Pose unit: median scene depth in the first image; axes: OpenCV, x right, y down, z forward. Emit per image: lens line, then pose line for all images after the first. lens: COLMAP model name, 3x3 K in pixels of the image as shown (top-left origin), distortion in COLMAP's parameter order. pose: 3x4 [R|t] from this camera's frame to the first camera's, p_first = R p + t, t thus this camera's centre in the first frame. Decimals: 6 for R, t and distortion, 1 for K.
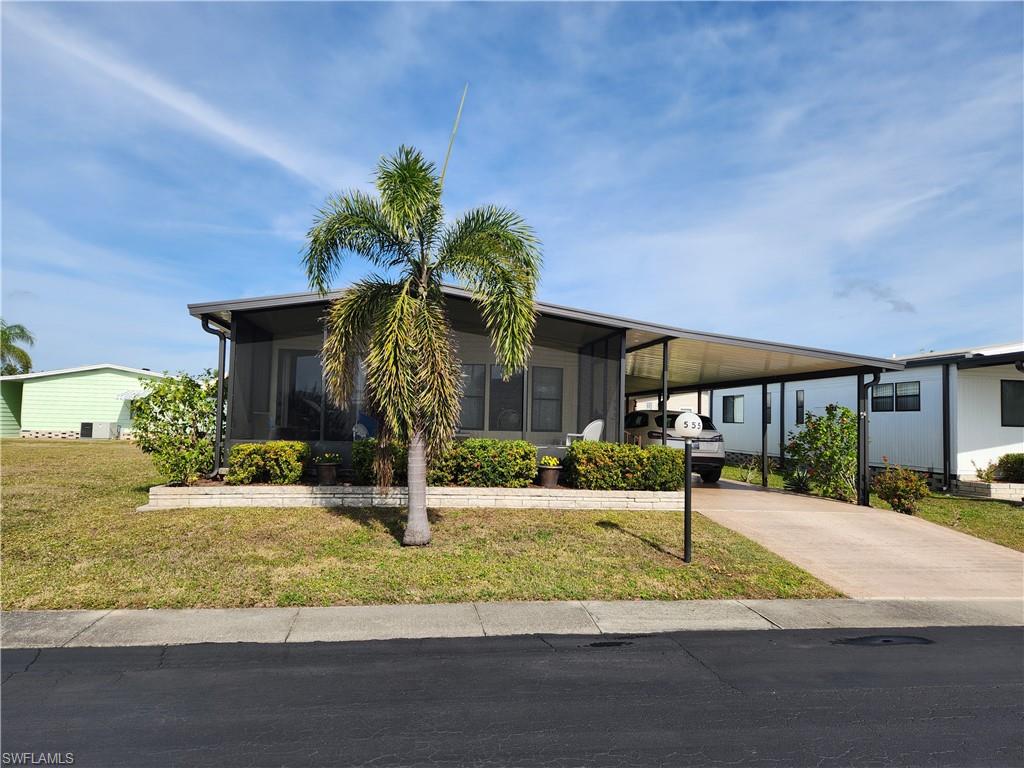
lens RADIAL K [[682.5, 0, 512.0], [0, 682.5, 384.0], [0, 0, 1]] dist [0.078509, -0.059337]
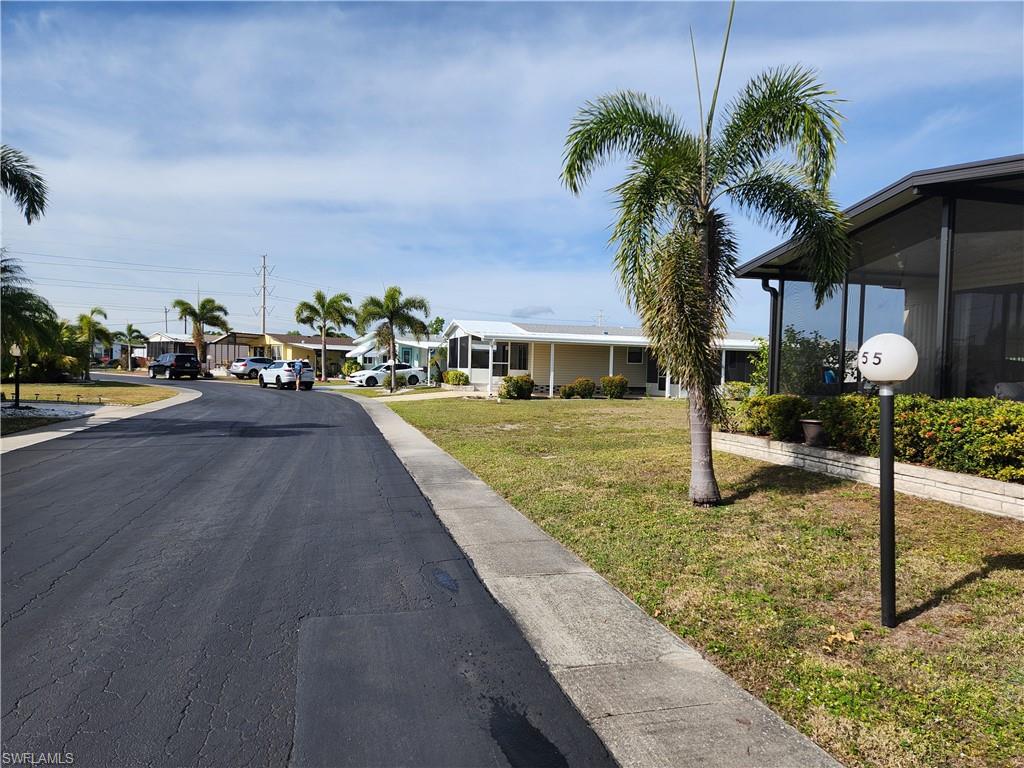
lens RADIAL K [[682.5, 0, 512.0], [0, 682.5, 384.0], [0, 0, 1]] dist [0.078509, -0.059337]
pose [[0.089146, -0.001337, -0.996018, 0.562402], [0.032219, 0.999480, 0.001542, 0.052099], [0.995497, -0.032228, 0.089143, 0.513825]]
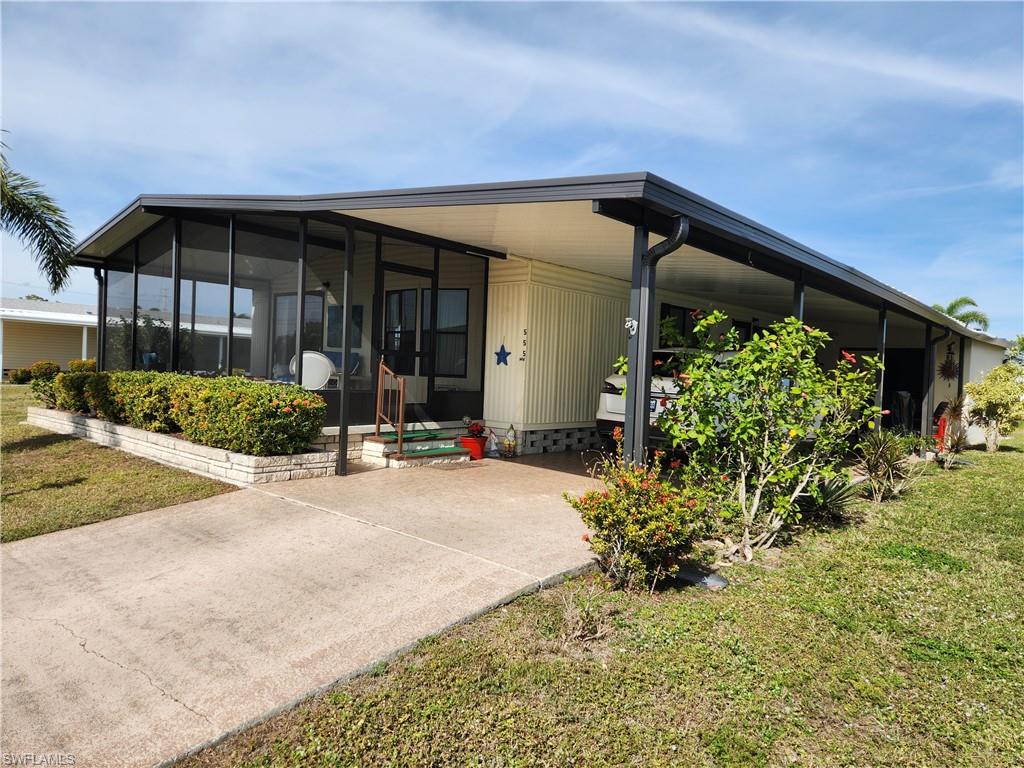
lens RADIAL K [[679.2, 0, 516.4], [0, 679.2, 390.2], [0, 0, 1]] dist [0.077244, -0.054437]
pose [[0.630970, 0.021124, -0.775519, 0.895052], [0.017204, 0.999002, 0.041208, 0.074110], [0.775616, -0.039344, 0.629977, 0.798253]]
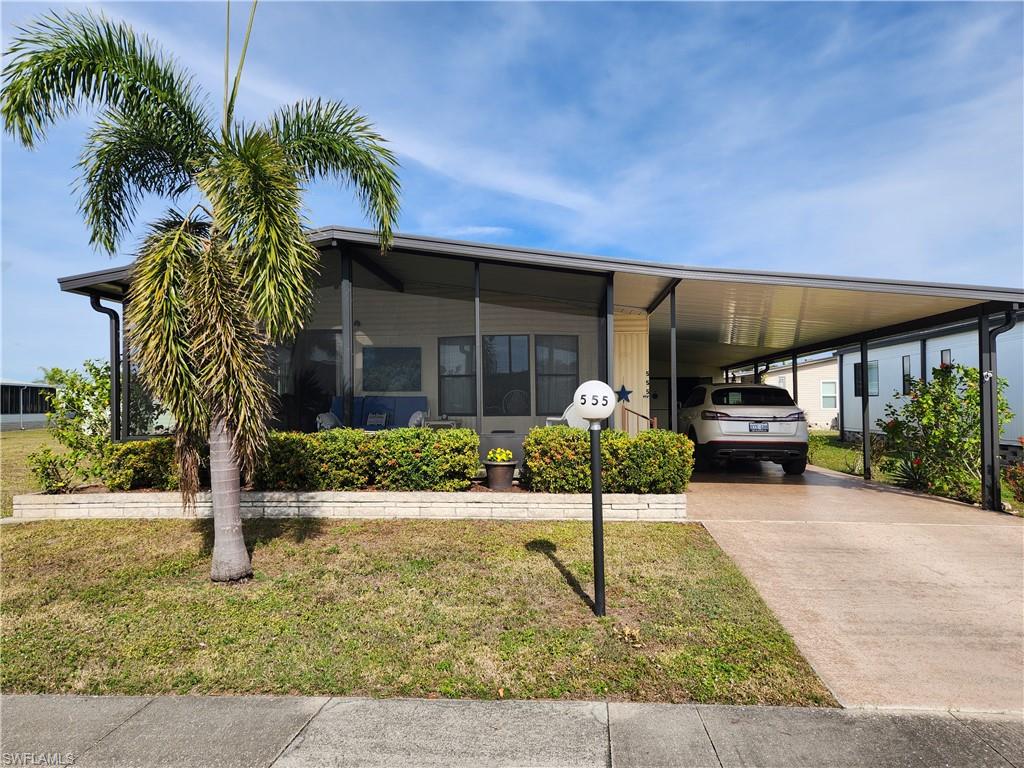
lens RADIAL K [[679.2, 0, 516.4], [0, 679.2, 390.2], [0, 0, 1]] dist [0.077244, -0.054437]
pose [[0.972592, -0.038968, -0.229229, 0.250392], [0.046035, 0.998613, 0.025560, 0.023408], [0.227915, -0.035412, 0.973037, 0.280643]]
